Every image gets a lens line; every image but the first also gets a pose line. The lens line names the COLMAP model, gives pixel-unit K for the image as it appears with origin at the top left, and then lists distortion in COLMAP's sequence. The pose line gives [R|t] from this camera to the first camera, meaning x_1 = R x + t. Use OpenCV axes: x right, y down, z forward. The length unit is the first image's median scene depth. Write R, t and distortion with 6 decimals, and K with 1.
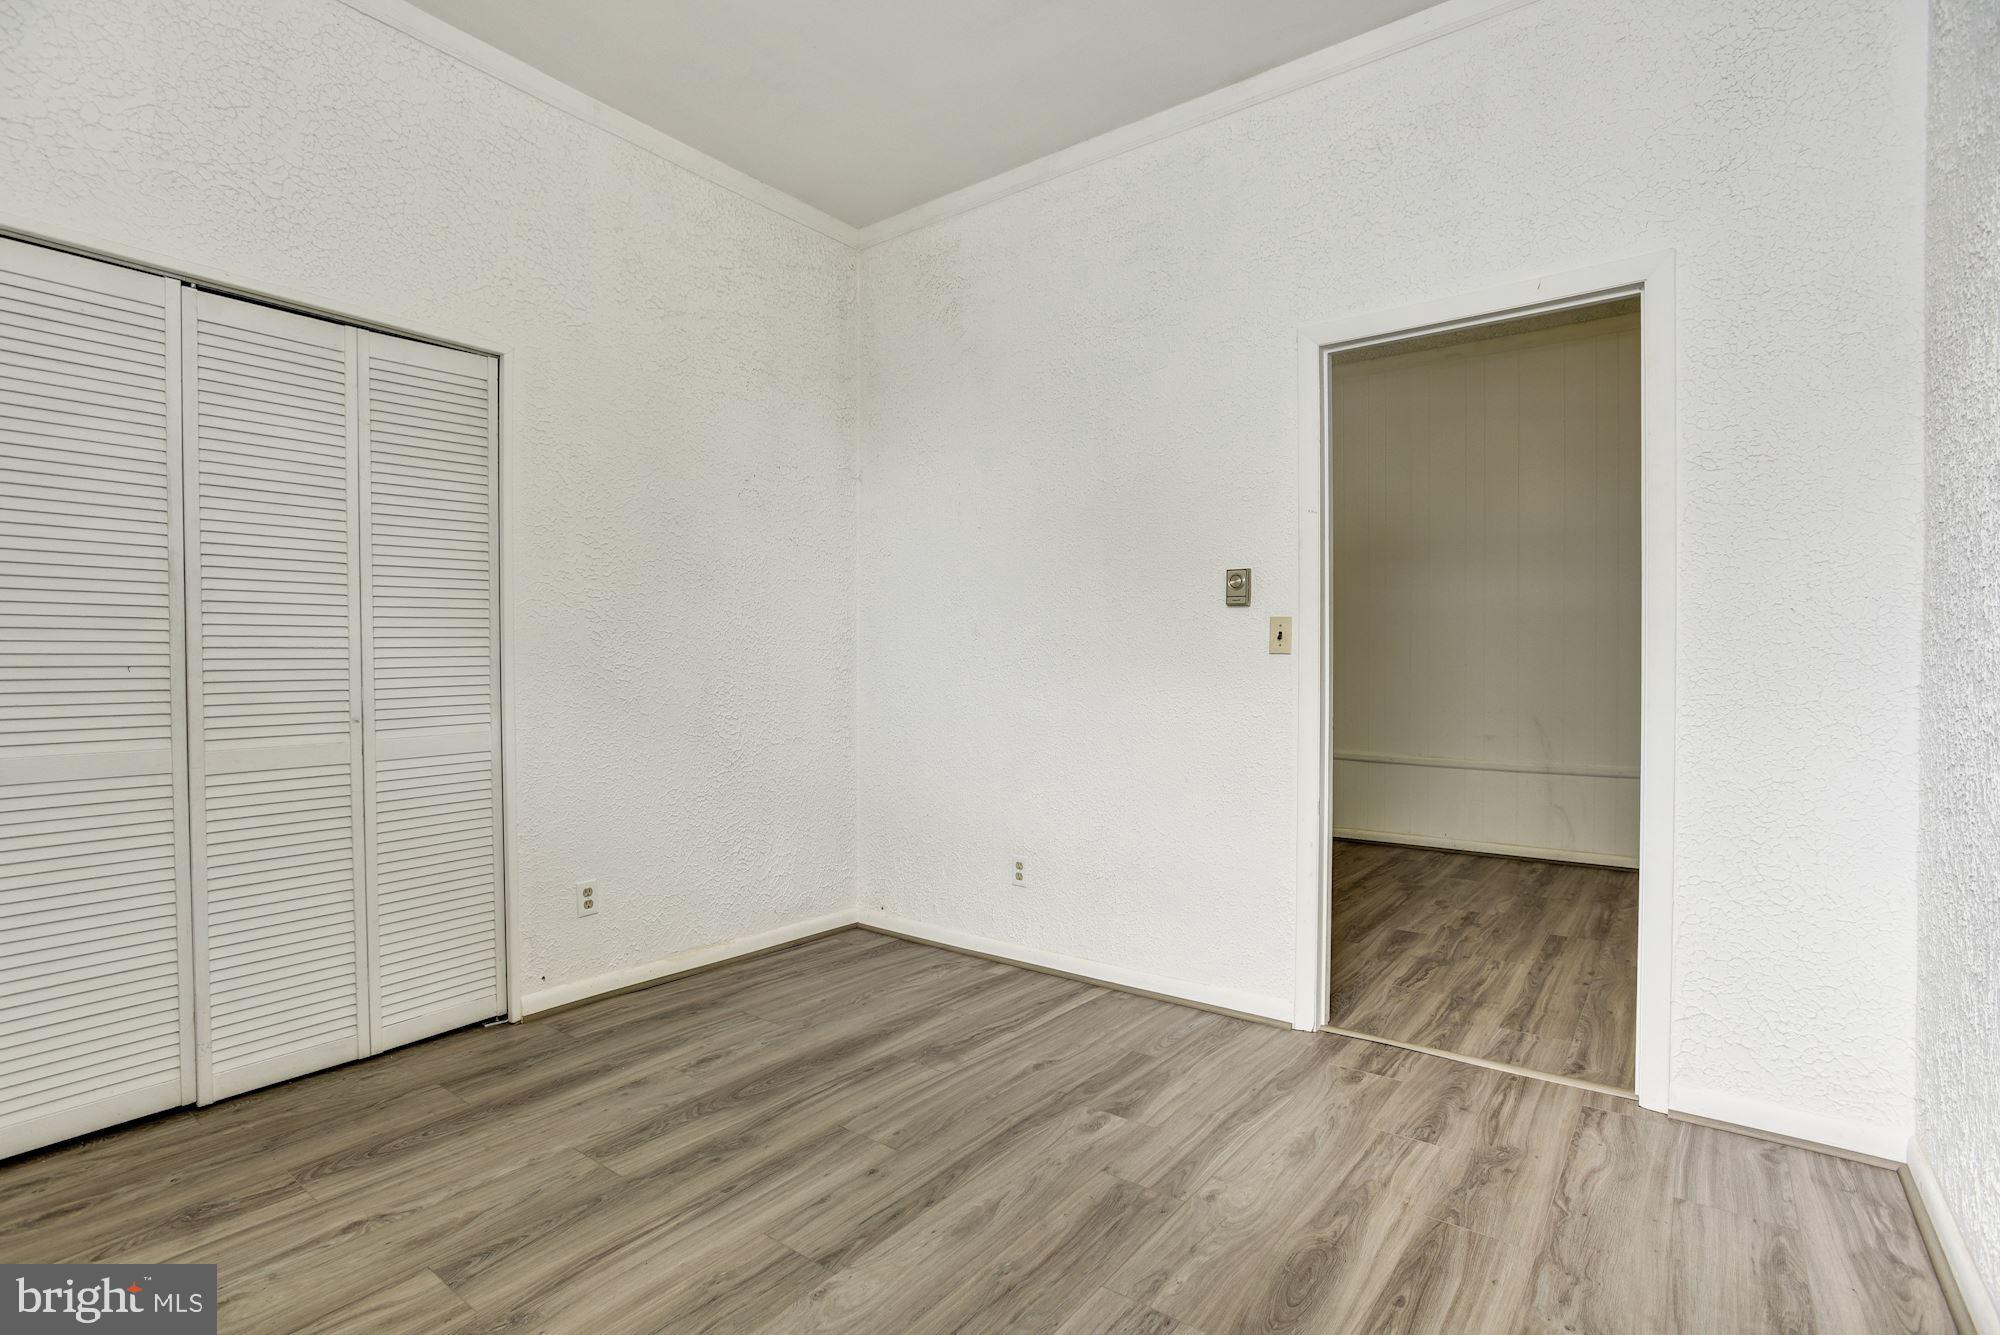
lens RADIAL K [[956.5, 0, 991.2], [0, 956.5, 672.6], [0, 0, 1]] dist [-0.034962, 0.013578]
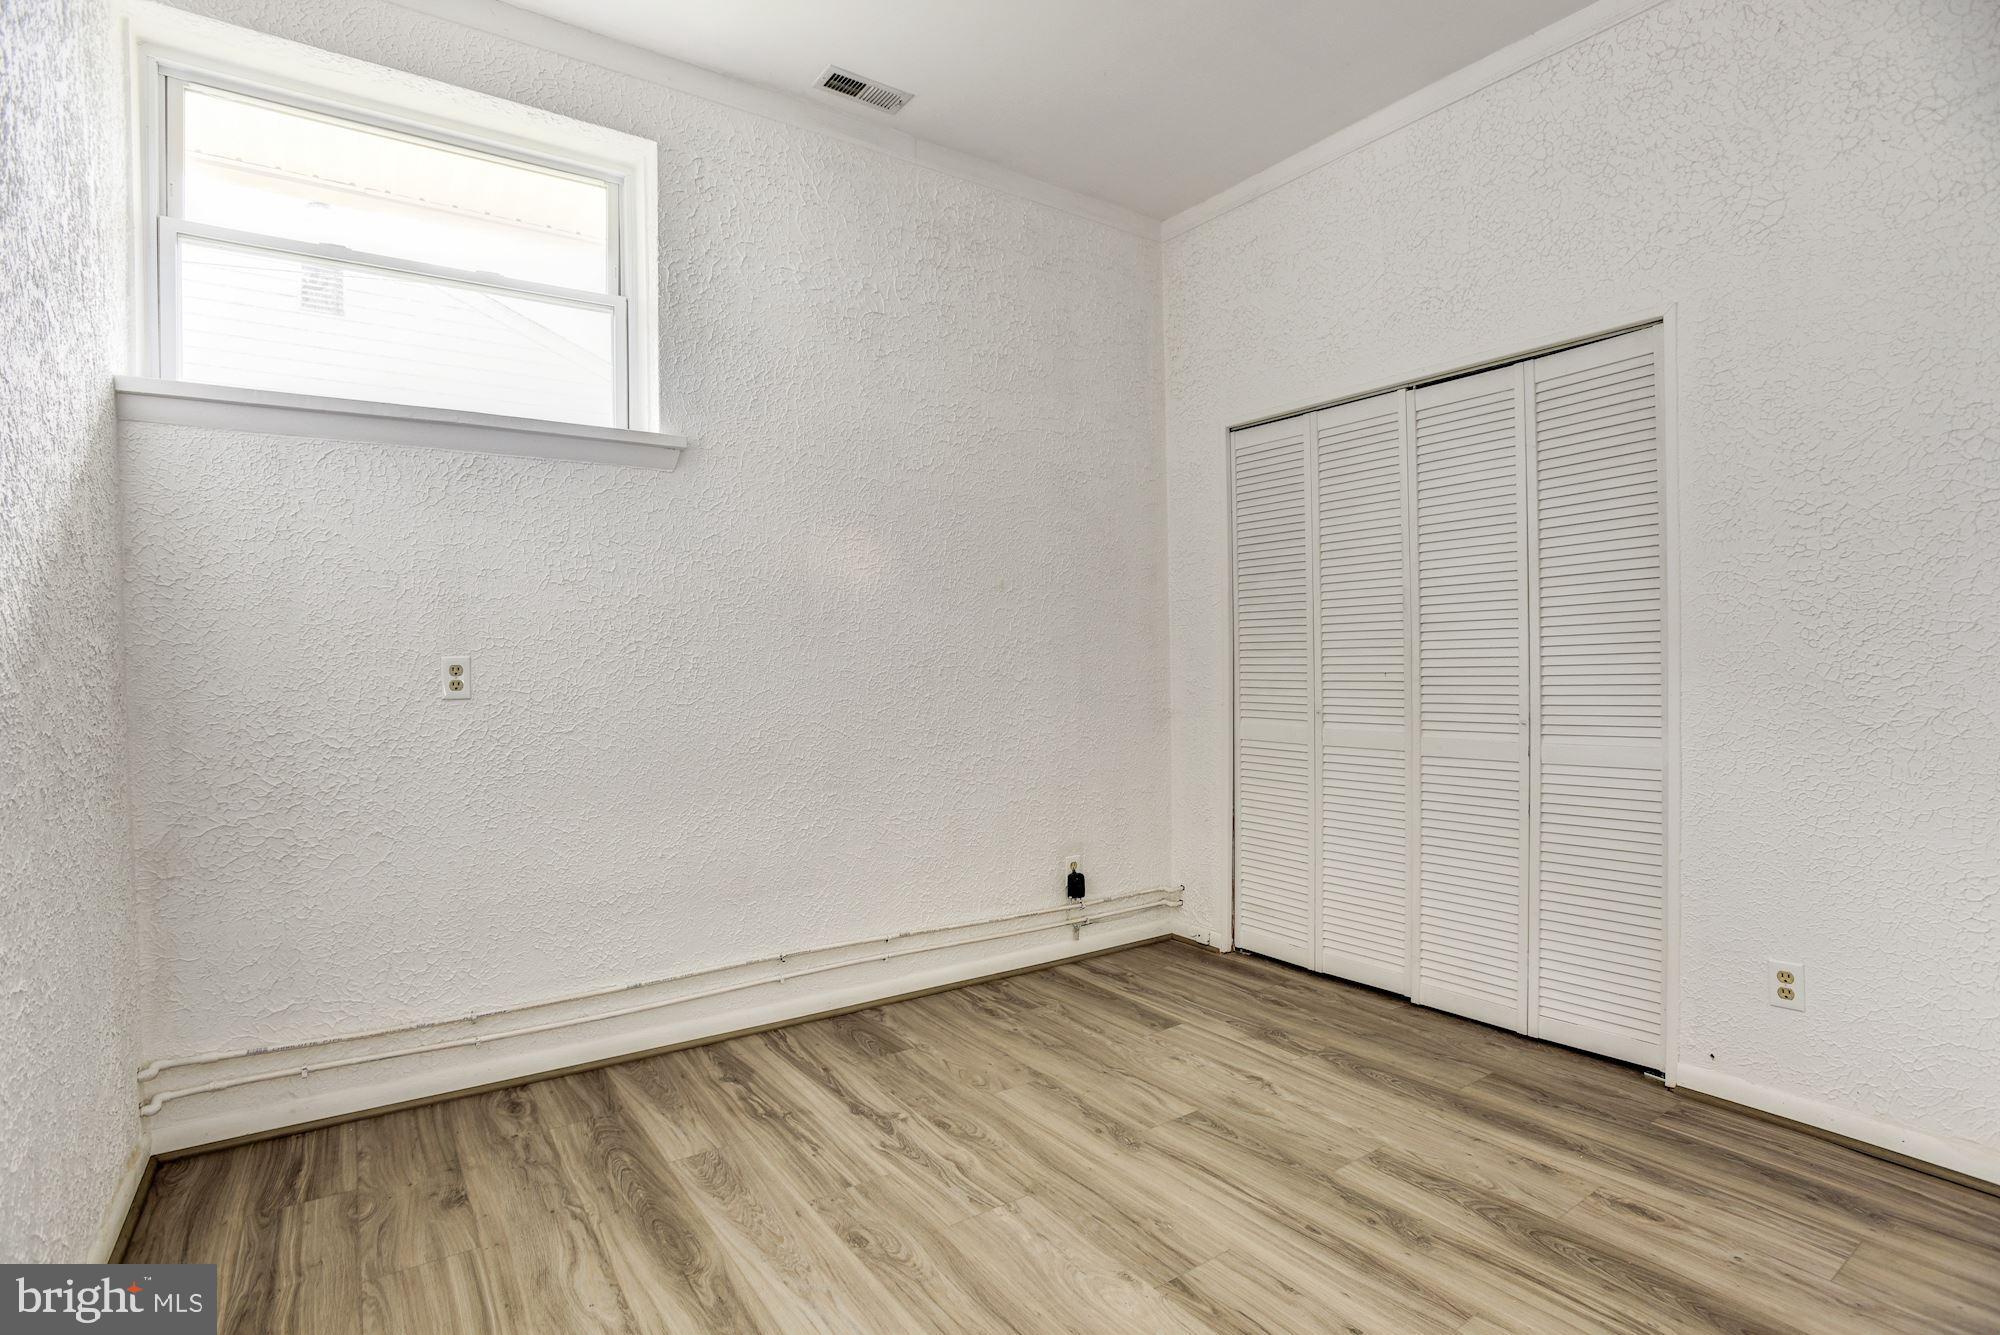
lens RADIAL K [[955.7, 0, 988.0], [0, 955.7, 668.9], [0, 0, 1]] dist [-0.046977, 0.012081]
pose [[-0.311147, 0.008418, -0.950325, 0.623497], [0.001520, 0.999964, 0.008360, -0.024991], [0.950361, 0.001157, -0.311149, 0.851755]]
